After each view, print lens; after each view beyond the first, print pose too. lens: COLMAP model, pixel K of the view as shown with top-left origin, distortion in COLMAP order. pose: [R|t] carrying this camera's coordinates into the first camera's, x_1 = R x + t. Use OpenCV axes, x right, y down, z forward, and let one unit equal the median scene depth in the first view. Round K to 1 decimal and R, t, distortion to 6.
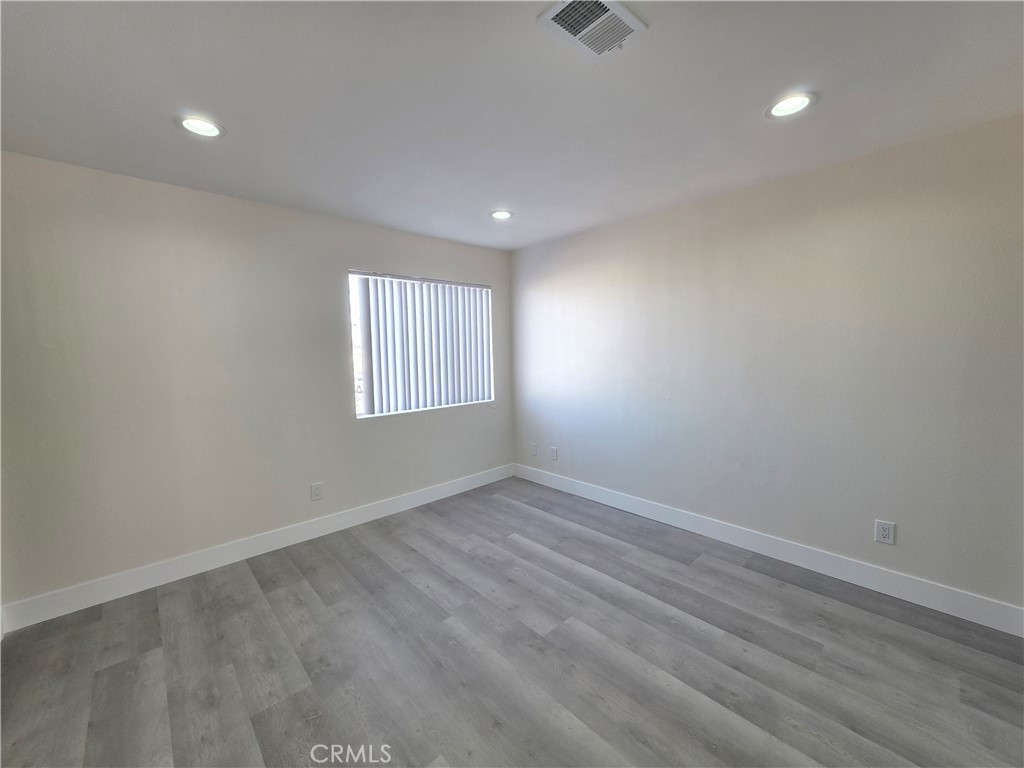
lens RADIAL K [[406.7, 0, 512.0], [0, 406.7, 384.0], [0, 0, 1]] dist [-0.000355, 0.000308]
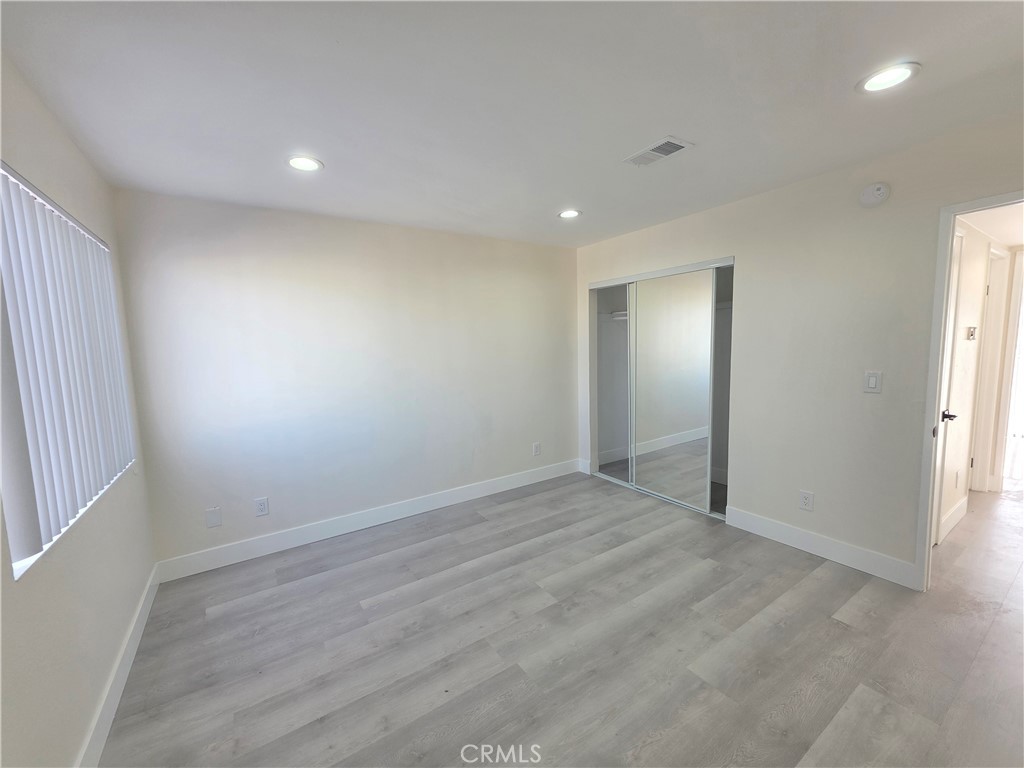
lens RADIAL K [[406.7, 0, 512.0], [0, 406.7, 384.0], [0, 0, 1]] dist [-0.000355, 0.000308]
pose [[0.169420, -0.087805, 0.981625, -0.825458], [0.119815, 0.990470, 0.067917, -0.060033], [-0.978234, 0.106107, 0.178326, 0.703687]]
